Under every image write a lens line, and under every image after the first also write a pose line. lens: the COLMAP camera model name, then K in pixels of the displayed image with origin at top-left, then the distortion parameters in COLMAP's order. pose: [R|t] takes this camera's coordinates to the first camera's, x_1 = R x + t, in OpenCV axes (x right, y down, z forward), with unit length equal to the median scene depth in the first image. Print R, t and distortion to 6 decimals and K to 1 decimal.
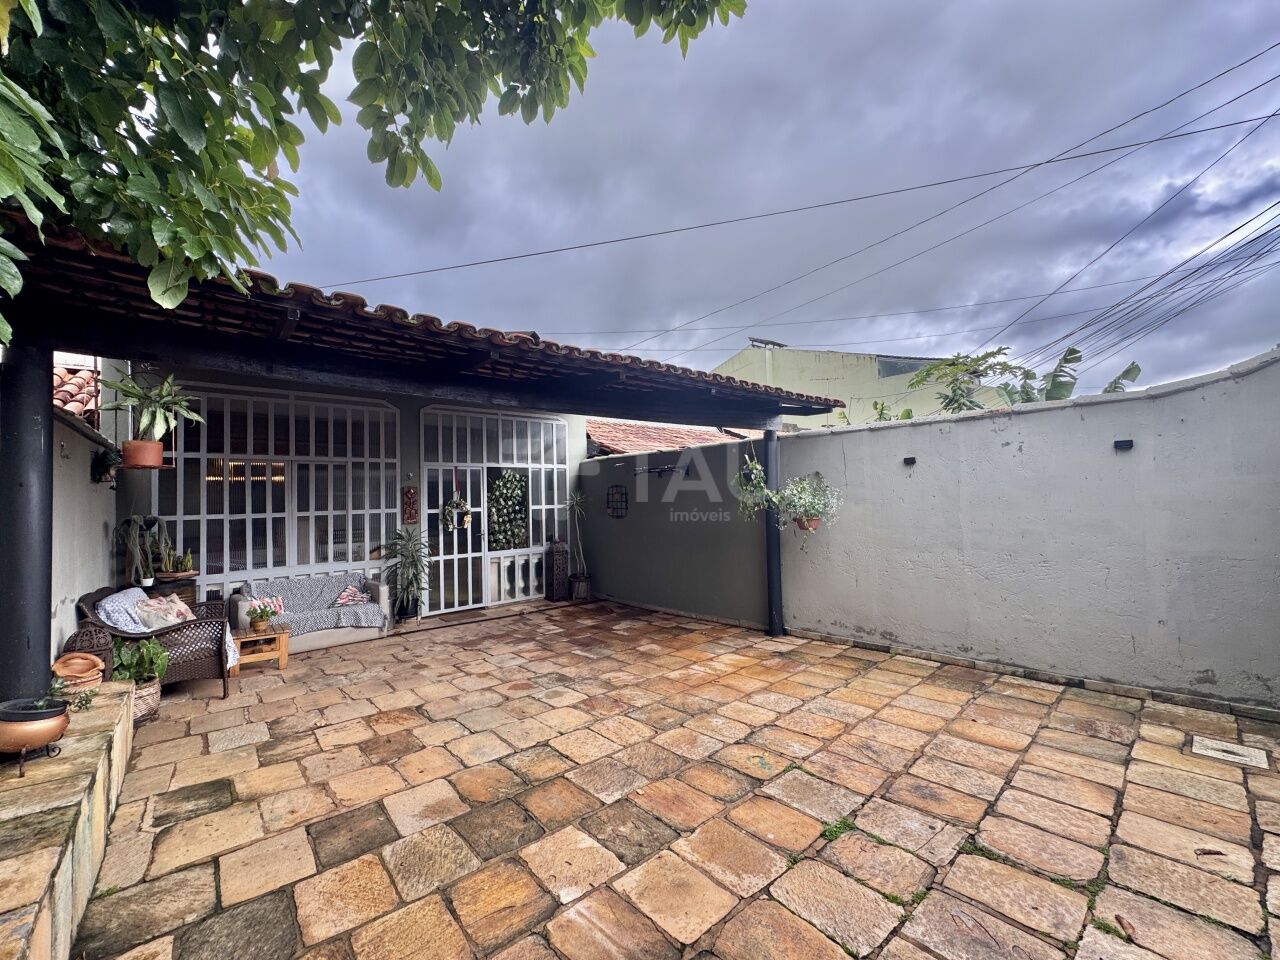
lens RADIAL K [[510.0, 0, 641.6], [0, 510.0, 477.4], [0, 0, 1]] dist [-0.004256, 0.000817]
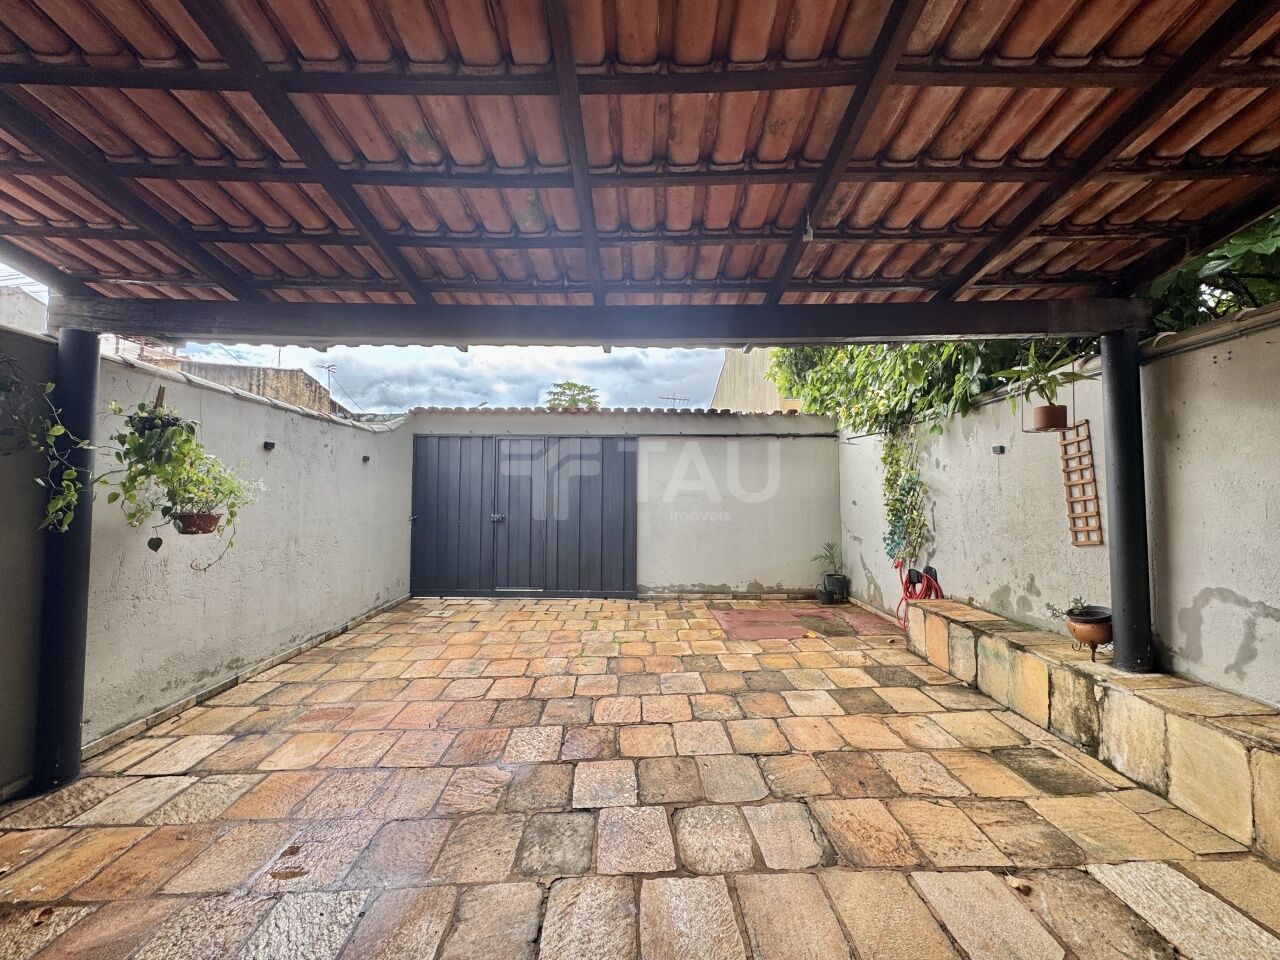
lens RADIAL K [[510.0, 0, 640.5], [0, 510.0, 478.1], [0, 0, 1]] dist [-0.004256, 0.000817]
pose [[-0.757650, 0.054442, 0.650386, -0.613769], [-0.005643, 0.995931, -0.089941, 0.114879], [-0.652636, -0.071814, -0.754261, 1.458050]]
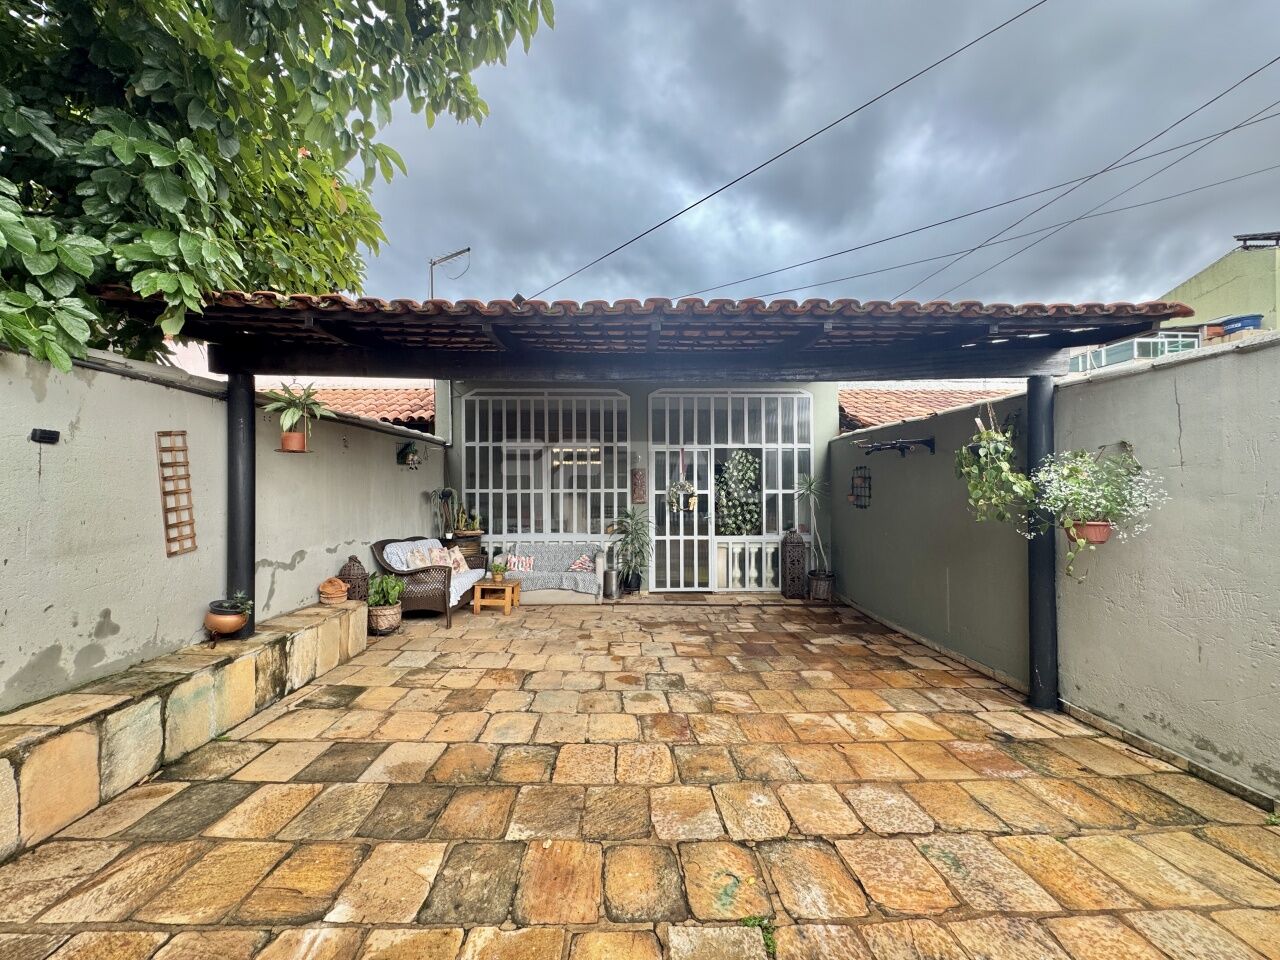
lens RADIAL K [[510.0, 0, 641.7], [0, 510.0, 479.0], [0, 0, 1]] dist [-0.004256, 0.000817]
pose [[0.771961, 0.014011, -0.635516, 0.394550], [0.007612, 0.999482, 0.031281, 0.012231], [0.635625, -0.028985, 0.771454, 0.316802]]
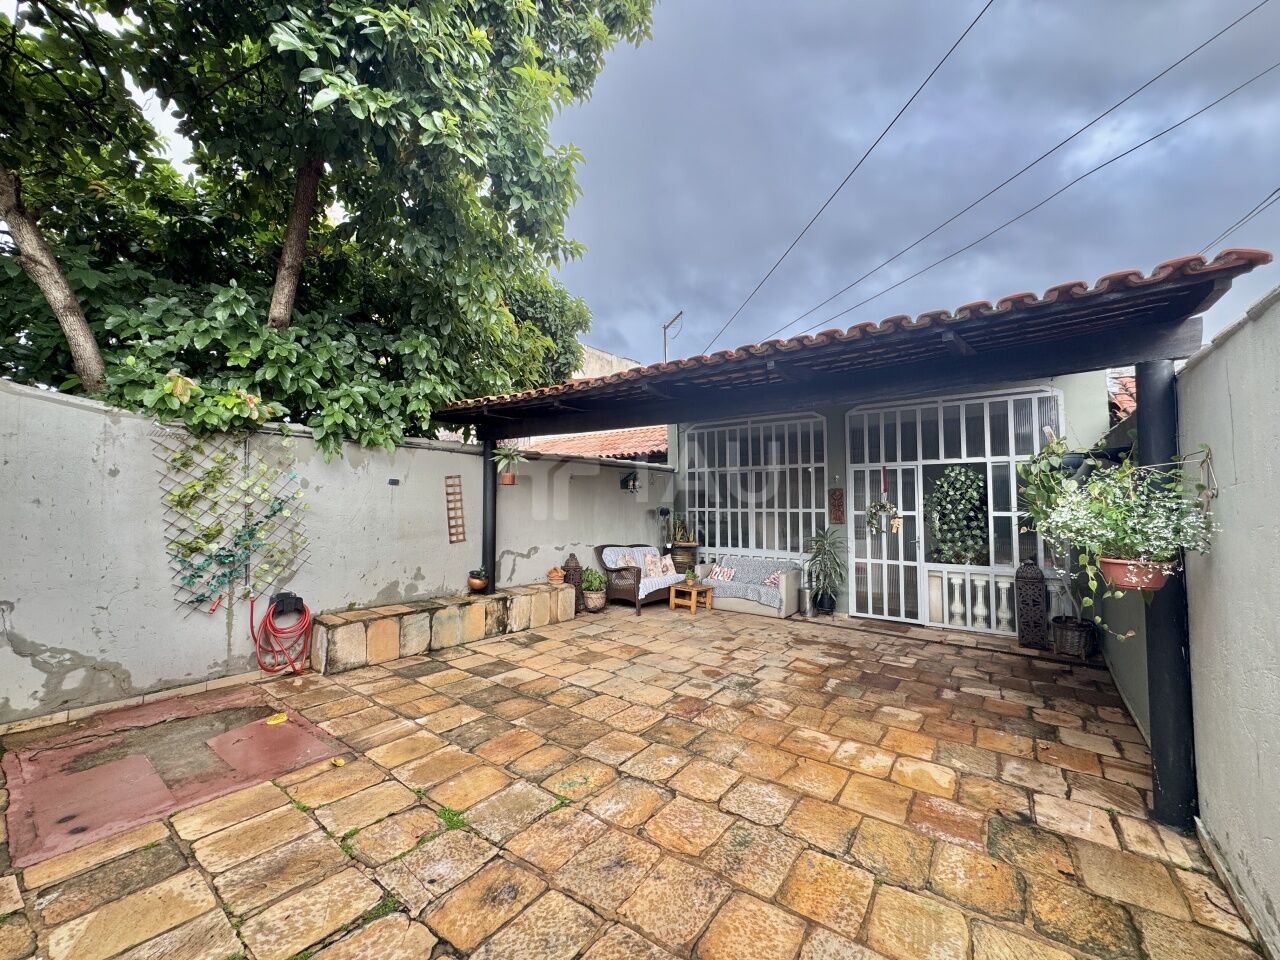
lens RADIAL K [[510.0, 0, 641.5], [0, 510.0, 480.9], [0, 0, 1]] dist [-0.004256, 0.000817]
pose [[0.211348, -0.019462, -0.977217, 0.856151], [0.029423, 0.999475, -0.013541, 0.008314], [0.976968, -0.025891, 0.211809, 0.665271]]
